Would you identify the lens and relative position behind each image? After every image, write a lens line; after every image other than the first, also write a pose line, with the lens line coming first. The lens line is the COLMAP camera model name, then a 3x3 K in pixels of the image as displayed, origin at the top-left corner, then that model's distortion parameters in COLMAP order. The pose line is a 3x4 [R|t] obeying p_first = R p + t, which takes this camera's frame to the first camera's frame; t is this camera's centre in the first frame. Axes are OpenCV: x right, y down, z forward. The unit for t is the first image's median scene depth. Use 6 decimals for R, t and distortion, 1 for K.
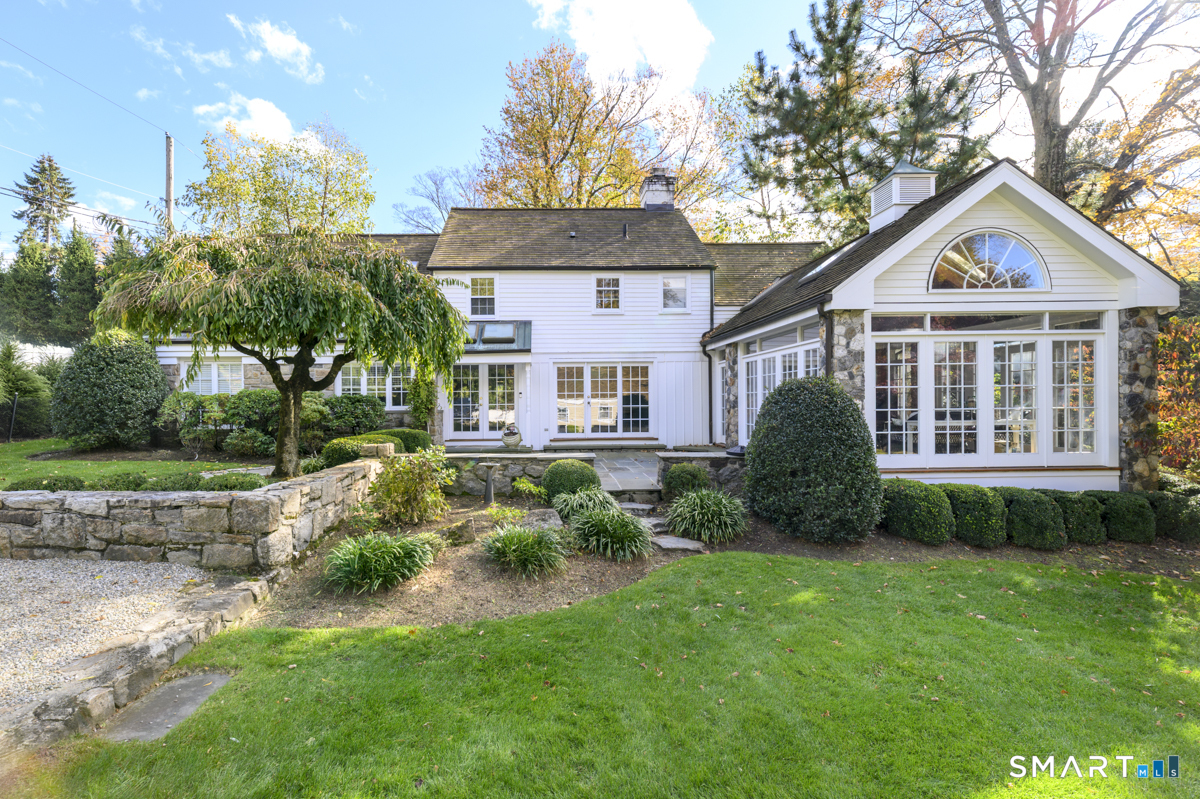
lens RADIAL K [[591.7, 0, 600.0], [0, 591.7, 399.5], [0, 0, 1]] dist [0.003526, 0.000732]
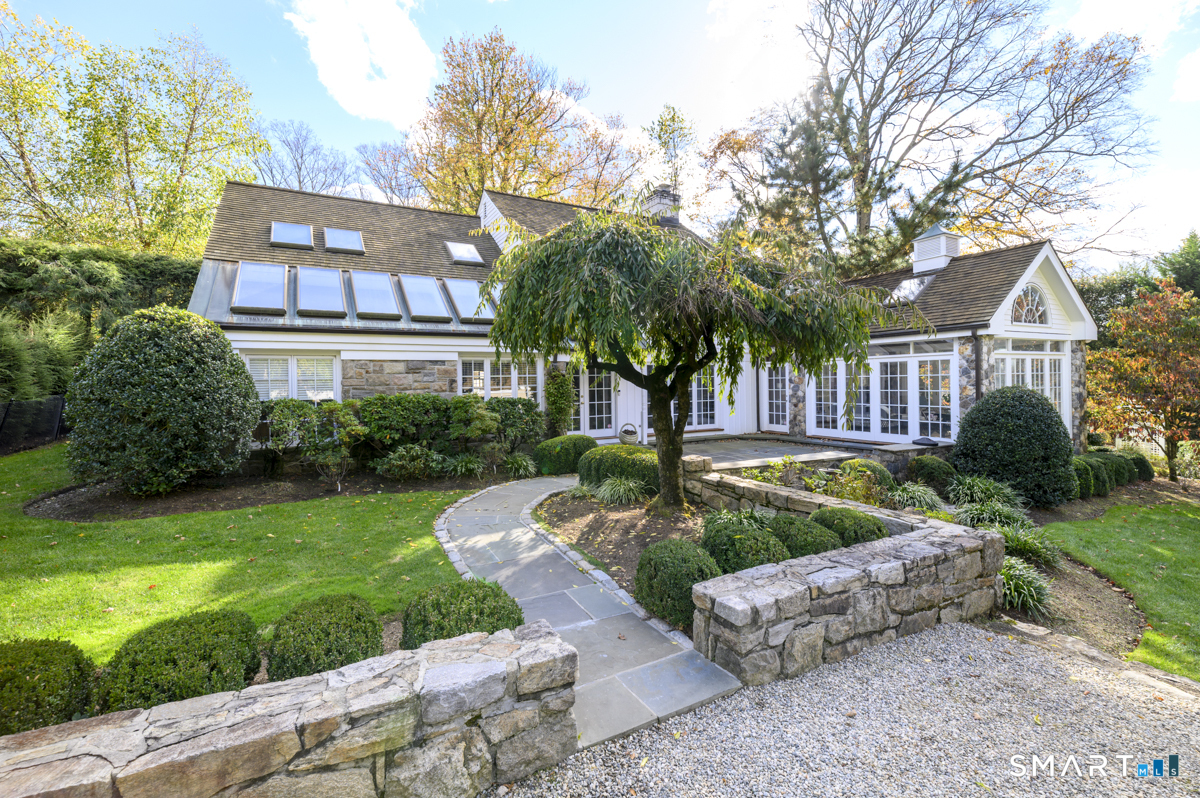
lens RADIAL K [[536.1, 0, 601.3], [0, 536.1, 375.3], [0, 0, 1]] dist [0.001529, -0.000080]
pose [[0.879487, 0.000041, 0.475923, -0.733648], [0.001720, 0.999993, -0.003264, -0.042170], [-0.475920, 0.003689, 0.879481, 0.256823]]
